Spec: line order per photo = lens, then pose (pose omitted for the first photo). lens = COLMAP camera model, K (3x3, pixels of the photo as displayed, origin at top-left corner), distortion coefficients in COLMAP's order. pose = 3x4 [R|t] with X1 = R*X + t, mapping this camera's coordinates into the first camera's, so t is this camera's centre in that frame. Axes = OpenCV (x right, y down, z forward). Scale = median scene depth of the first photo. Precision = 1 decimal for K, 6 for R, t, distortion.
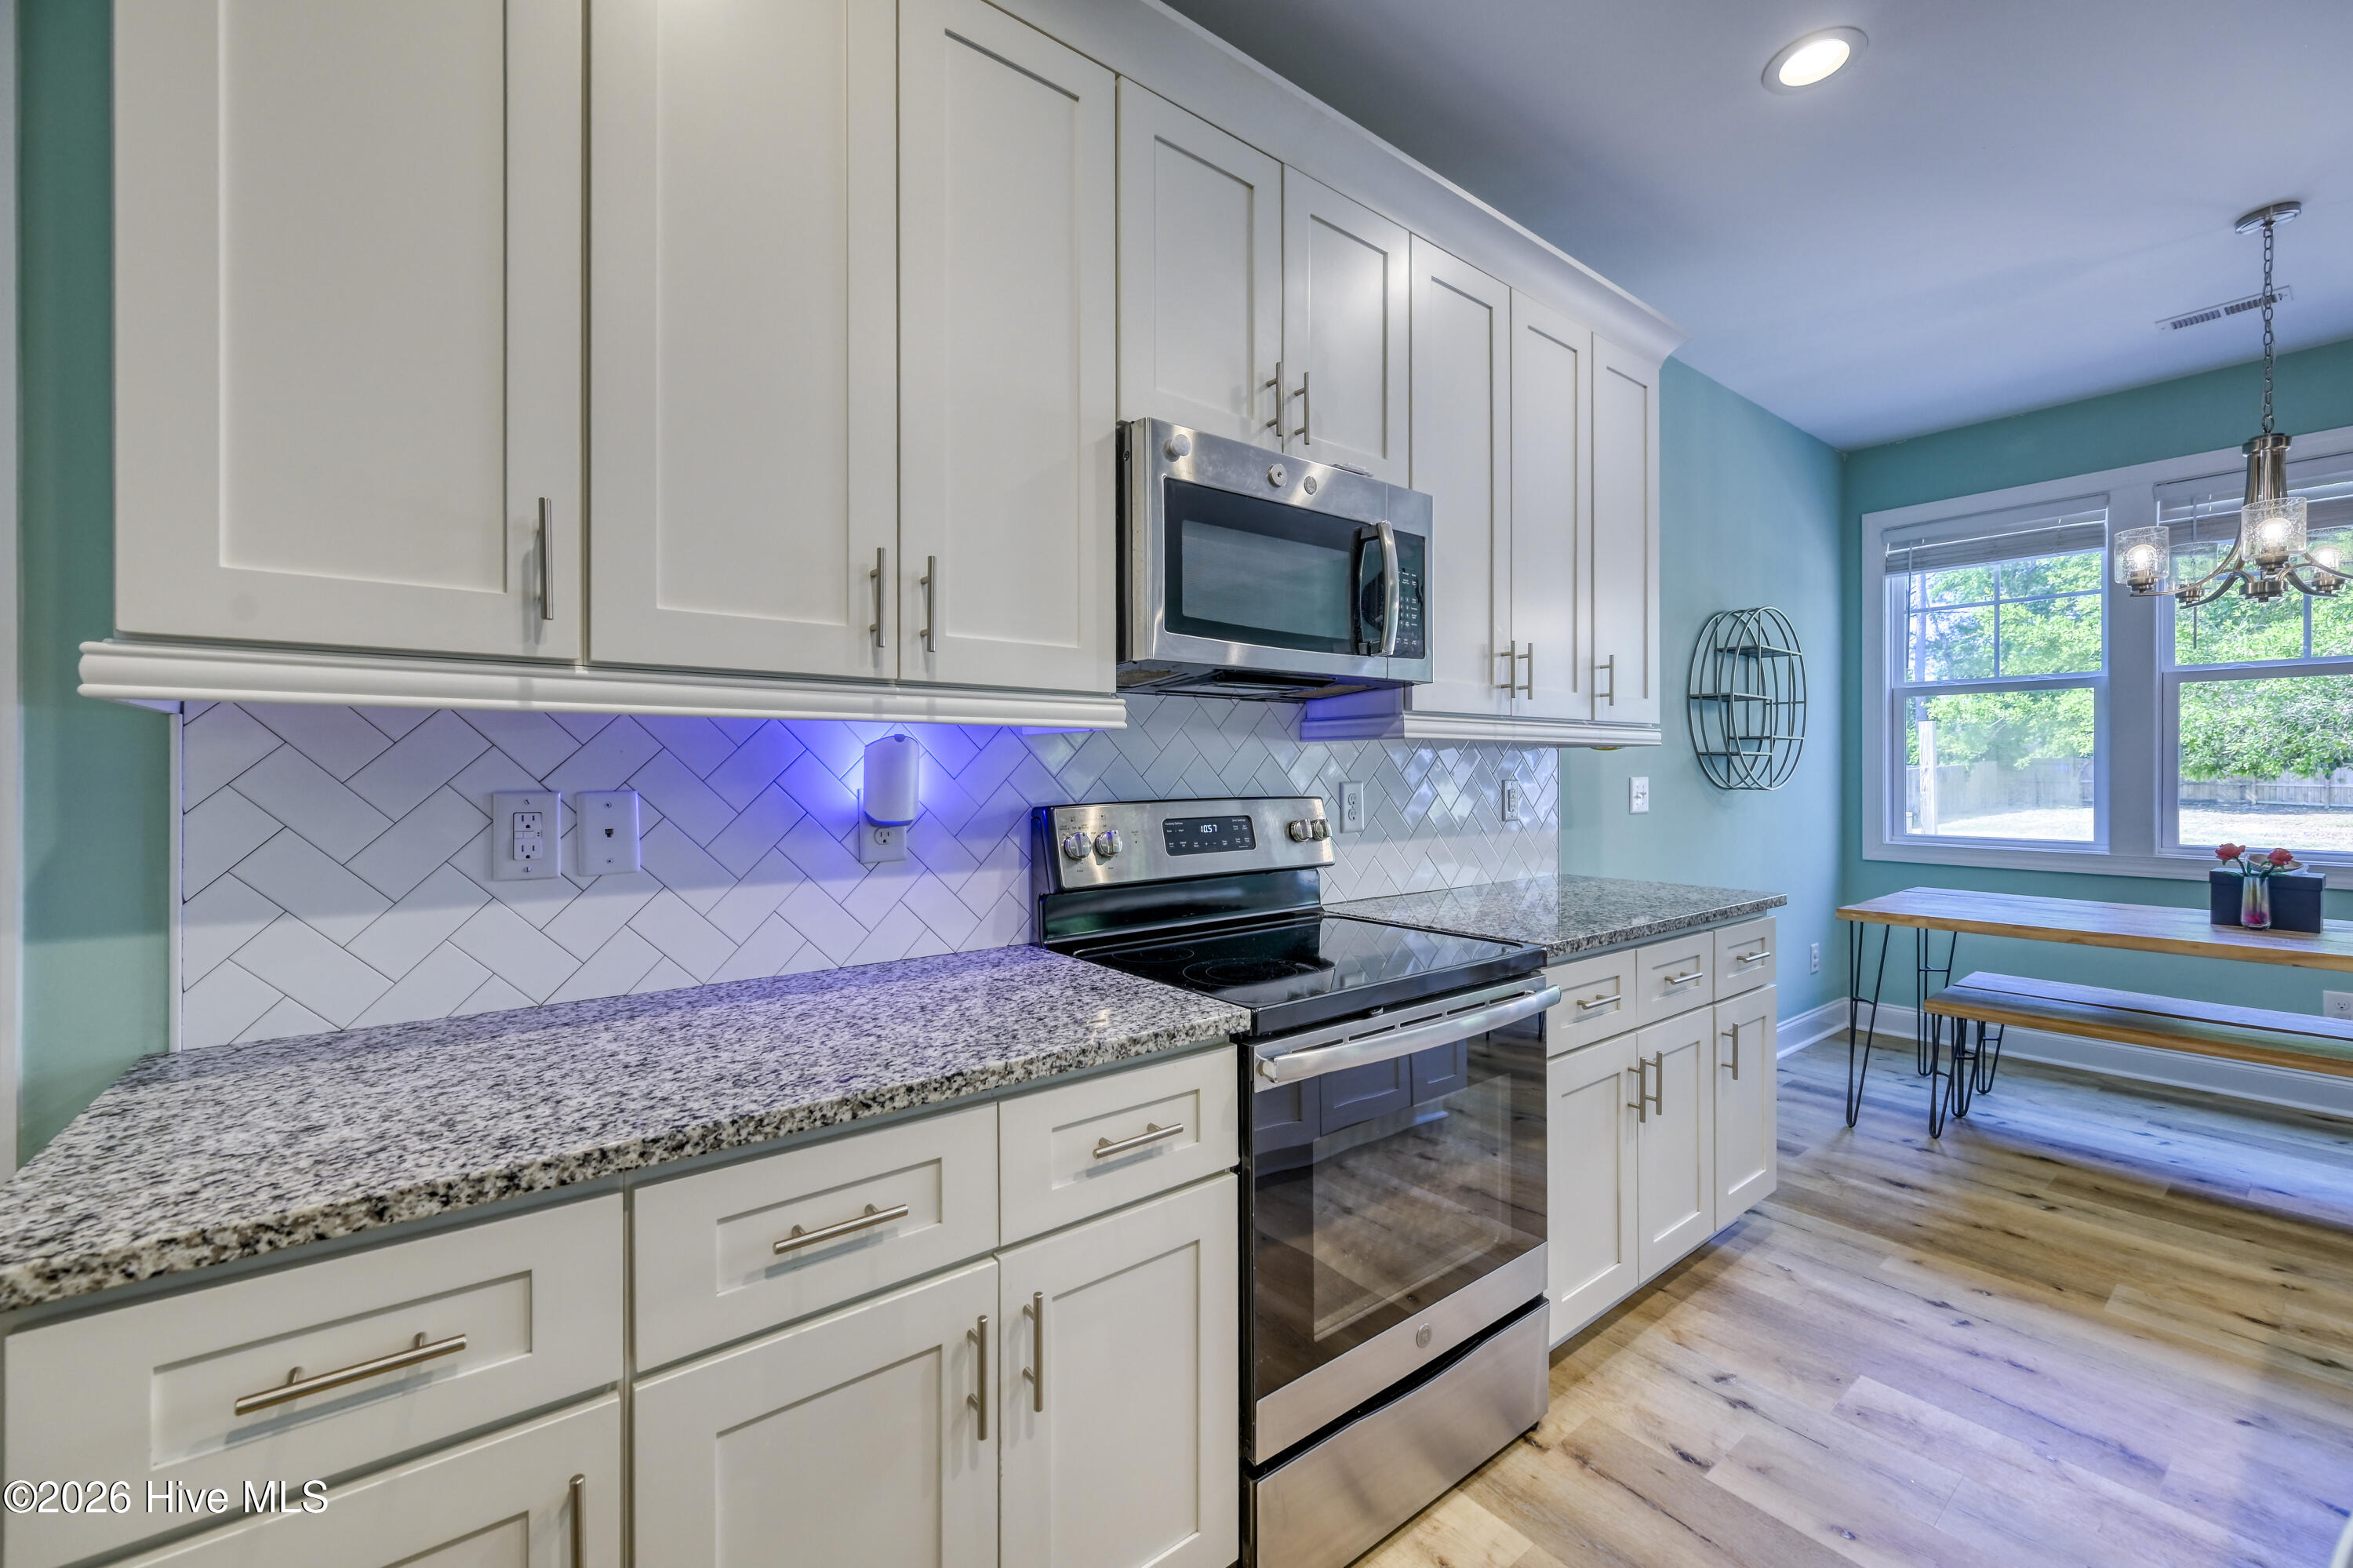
lens RADIAL K [[932.1, 0, 1168.6], [0, 932.1, 775.6], [0, 0, 1]] dist [-0.002189, 0.000626]
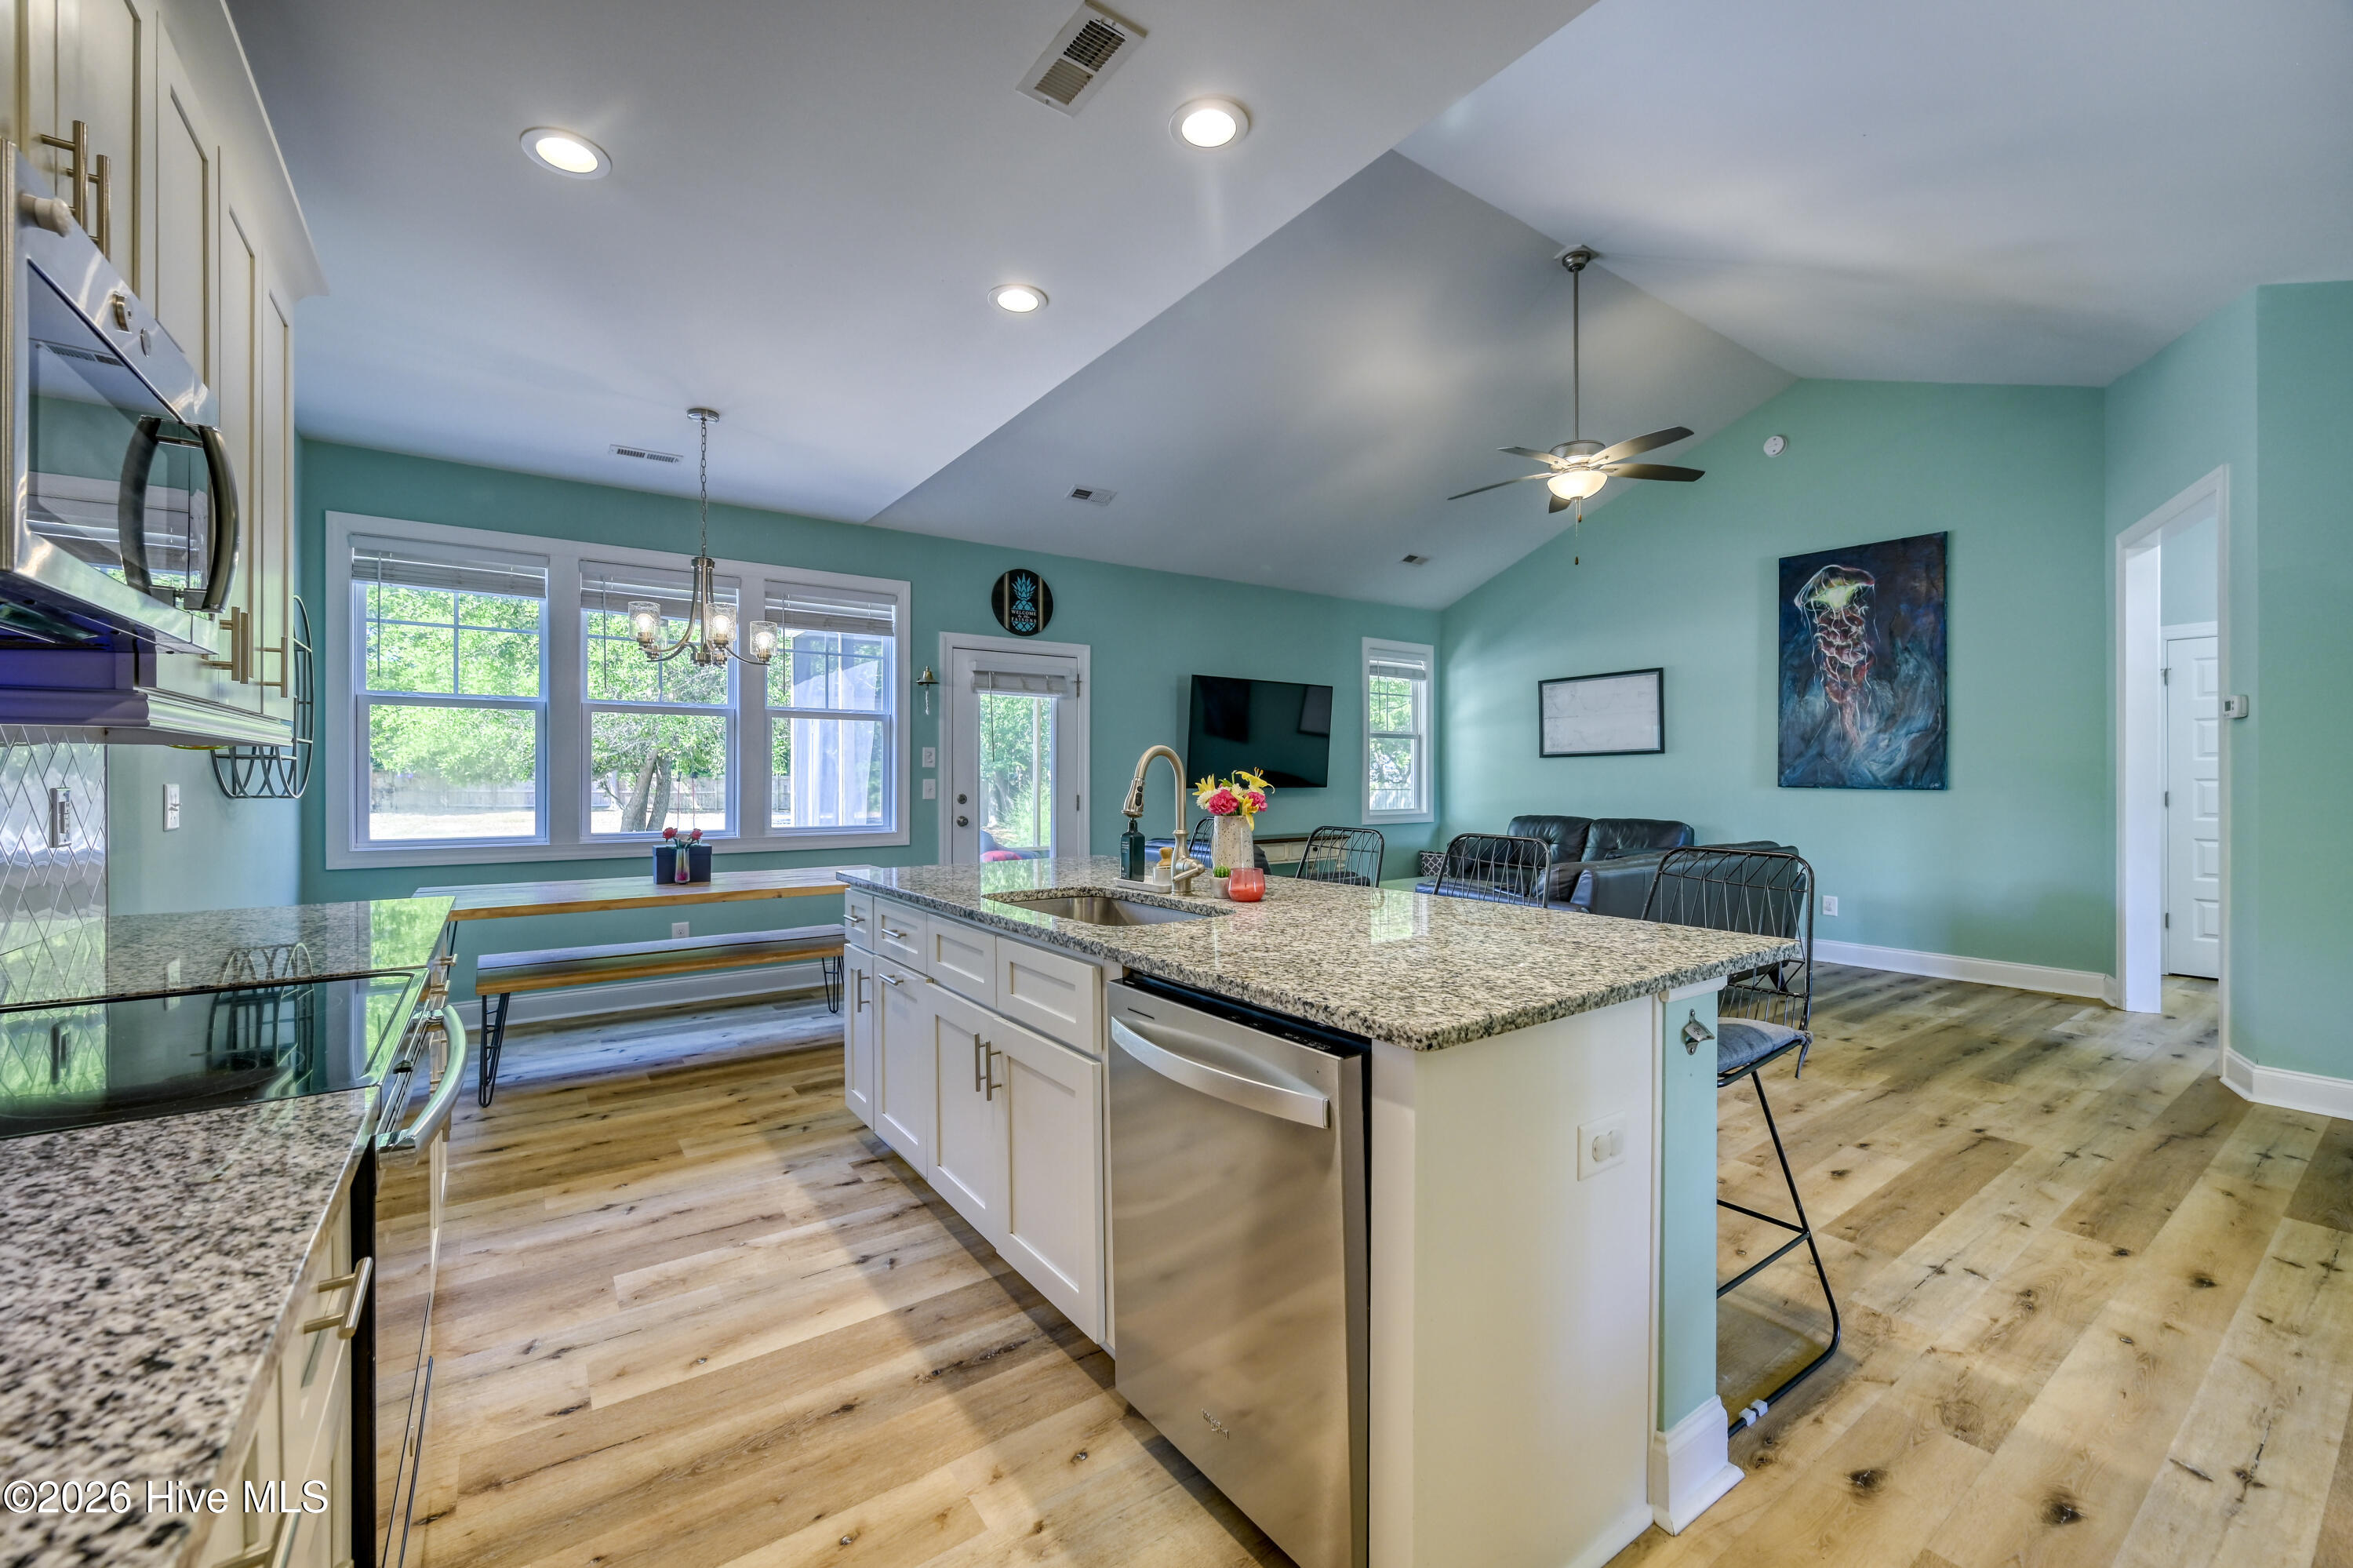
lens RADIAL K [[932.1, 0, 1177.4], [0, 932.1, 779.7], [0, 0, 1]] dist [-0.002189, 0.000626]
pose [[0.044145, -0.000248, 0.999025, -0.416642], [0.004593, 0.999989, 0.000045, 0.003047], [-0.999015, 0.004586, 0.044146, 0.206165]]
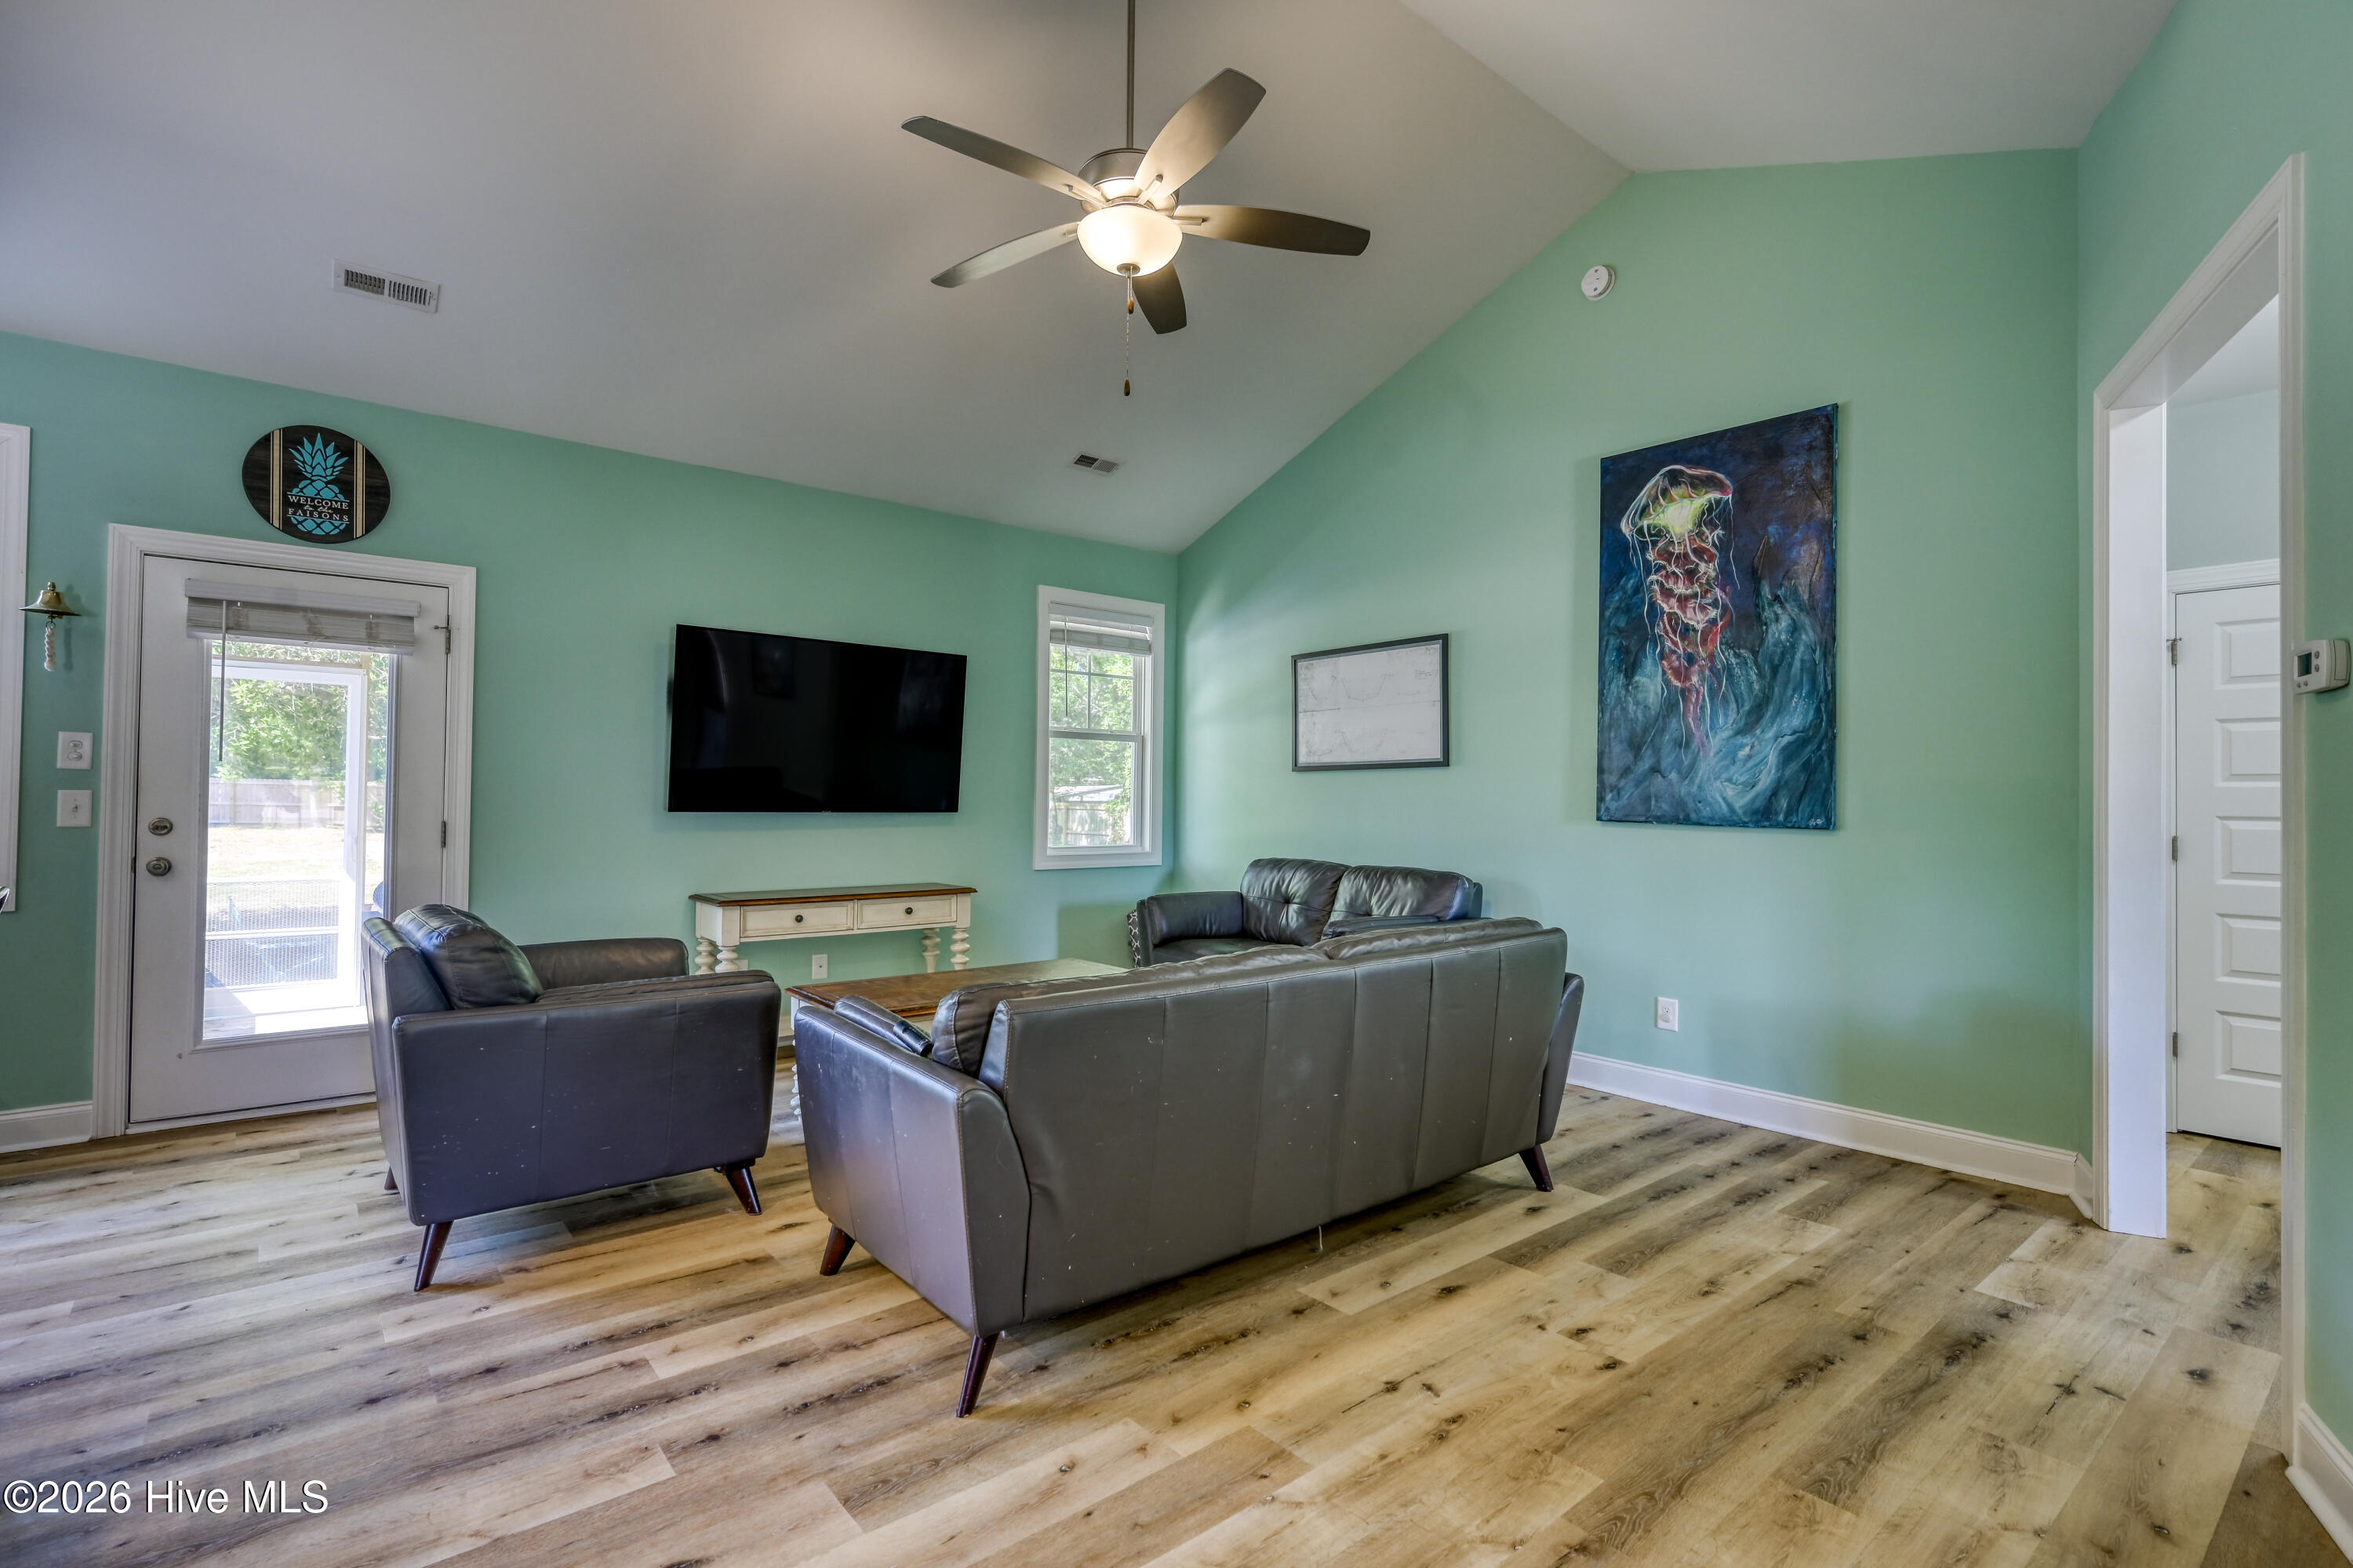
lens RADIAL K [[1098.4, 0, 1176.6], [0, 1098.4, 781.7], [0, 0, 1]] dist [-0.000932, 0.002693]
pose [[-0.034648, 0.016118, 0.999270, 0.569853], [-0.008476, 0.999829, -0.016421, -0.002341], [-0.999364, -0.009038, -0.034505, -0.755109]]
